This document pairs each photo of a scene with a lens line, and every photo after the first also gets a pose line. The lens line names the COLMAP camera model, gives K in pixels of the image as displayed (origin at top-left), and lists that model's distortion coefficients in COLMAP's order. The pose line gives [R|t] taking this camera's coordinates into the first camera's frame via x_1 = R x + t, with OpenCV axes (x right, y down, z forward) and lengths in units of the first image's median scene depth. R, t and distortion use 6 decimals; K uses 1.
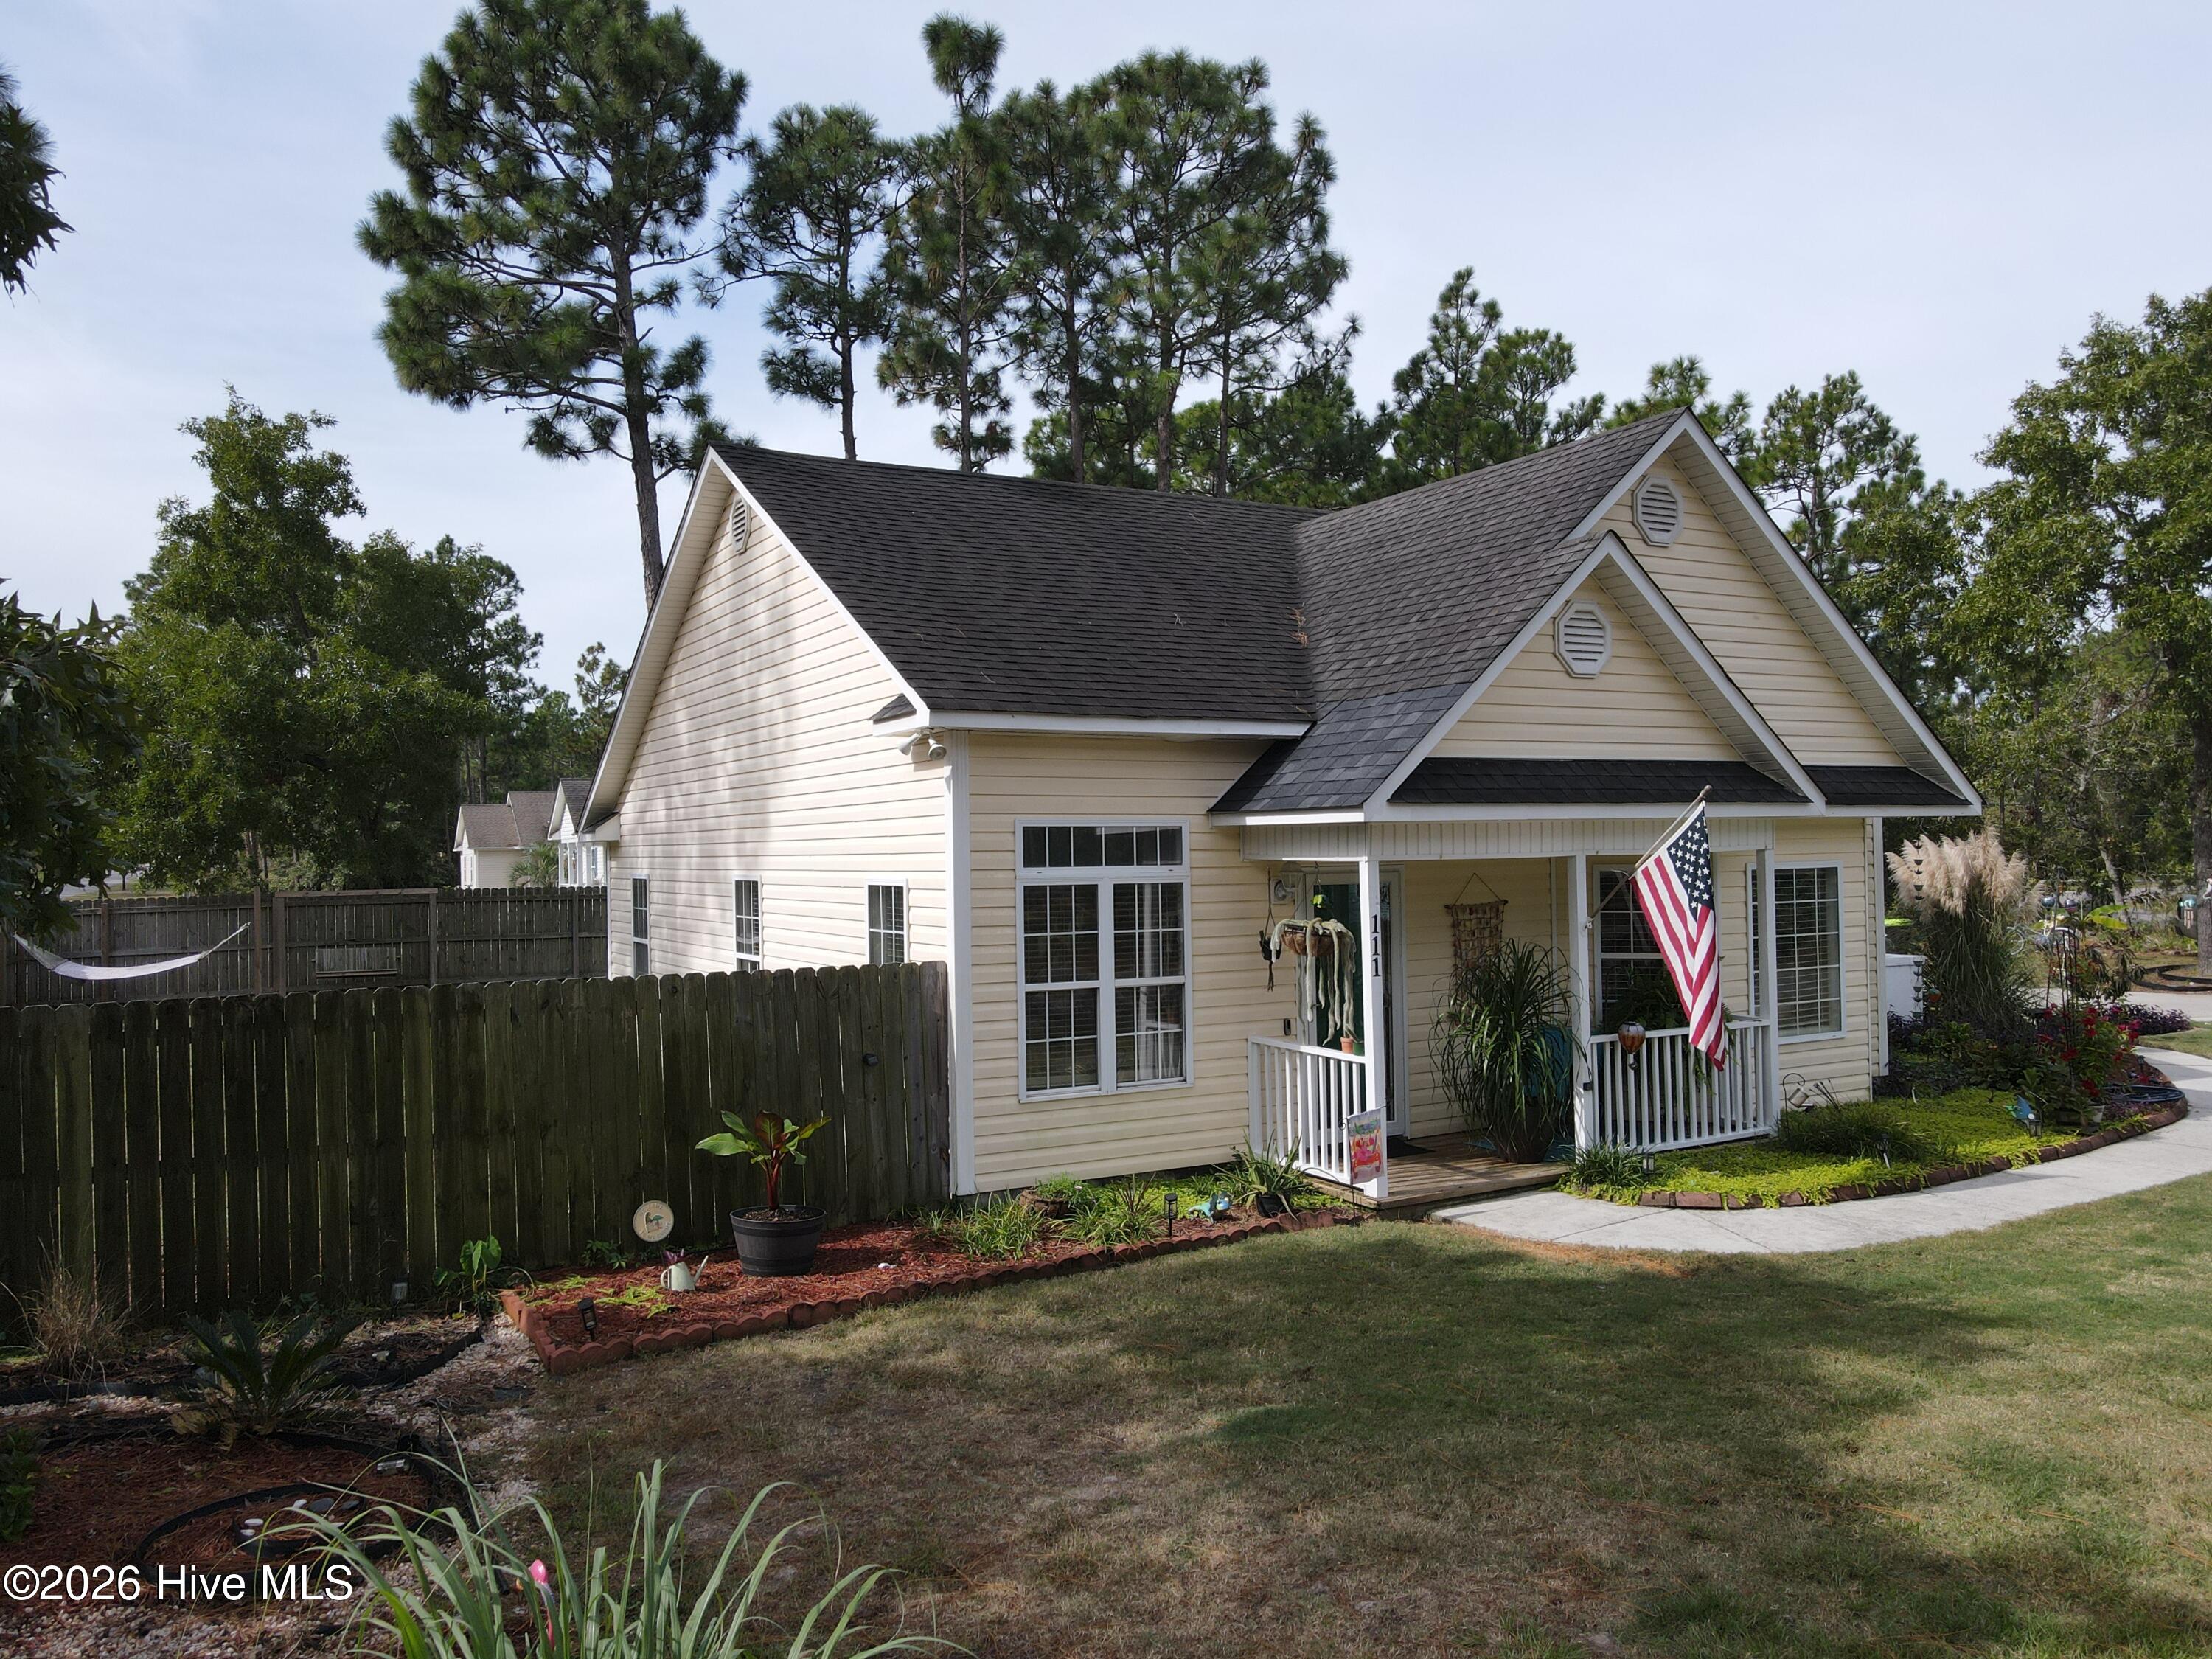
lens RADIAL K [[1628.8, 0, 1092.9], [0, 1628.8, 823.7], [0, 0, 1]] dist [0.009396, 0.008257]
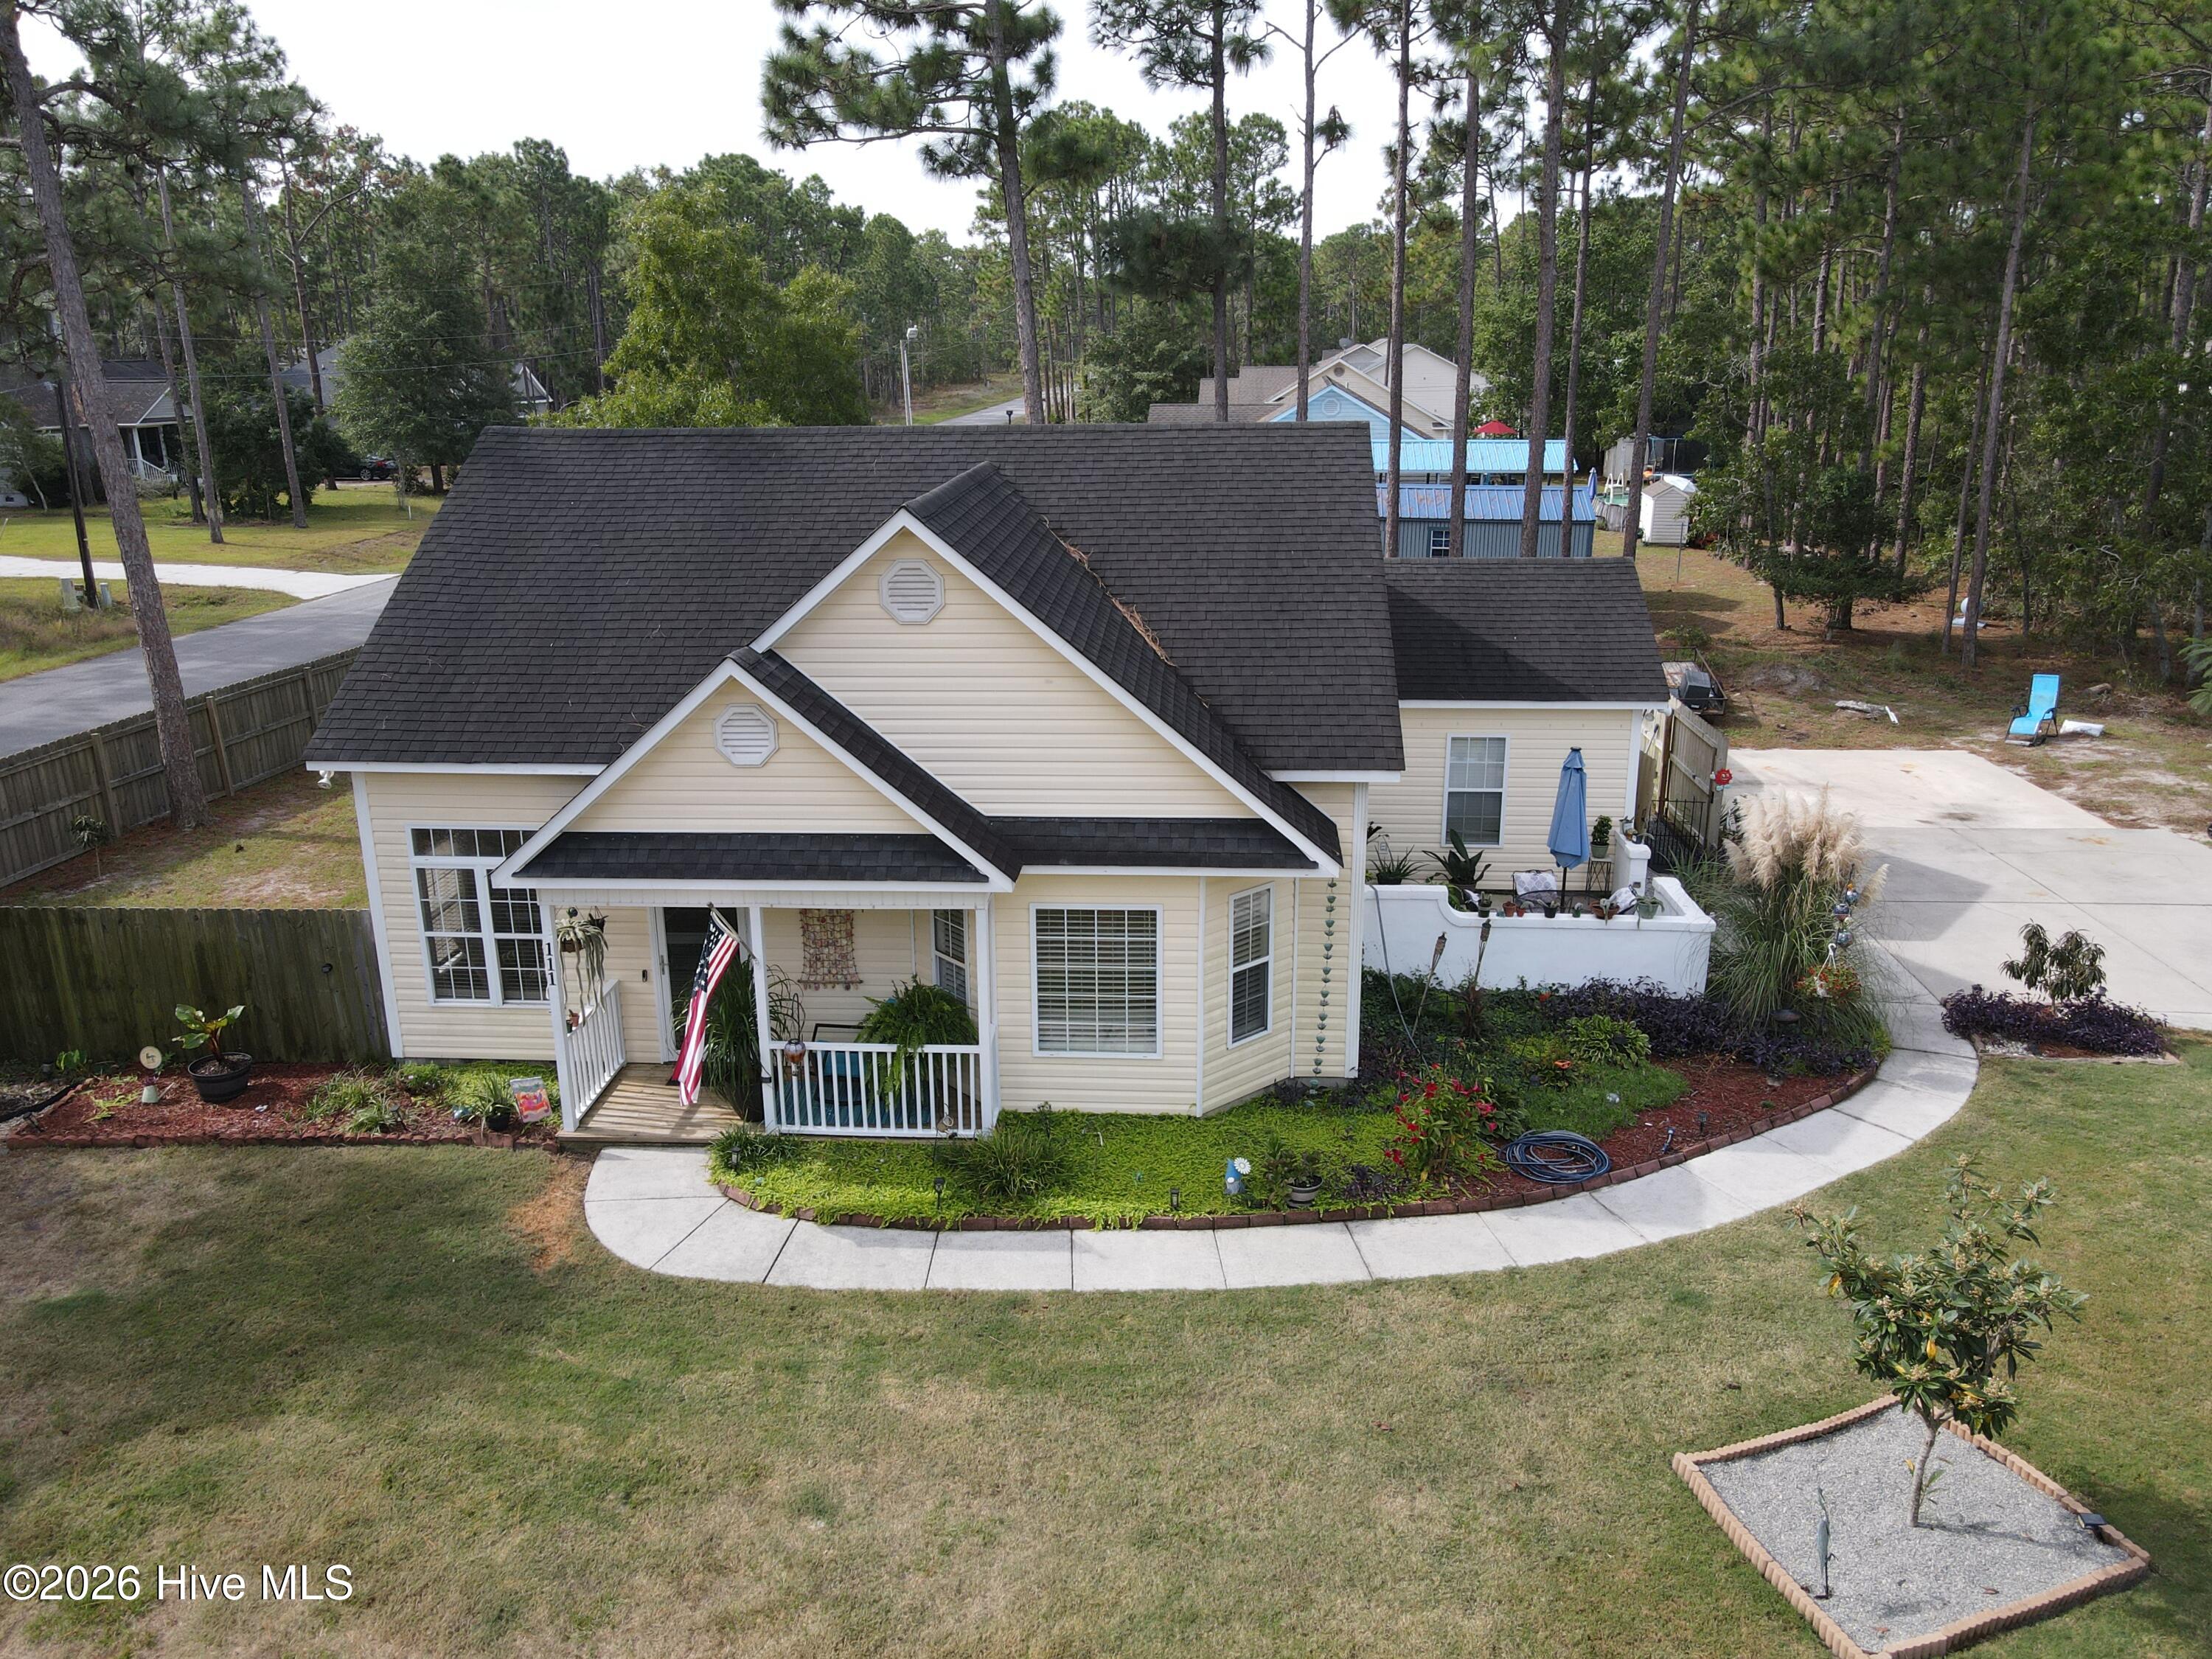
lens RADIAL K [[1628.8, 0, 1092.9], [0, 1628.8, 823.7], [0, 0, 1]] dist [0.009396, 0.008257]
pose [[0.832231, 0.163262, -0.529847, 1.213084], [0.008106, 0.951976, 0.306064, -0.434948], [0.554370, -0.259011, 0.790941, 0.202291]]
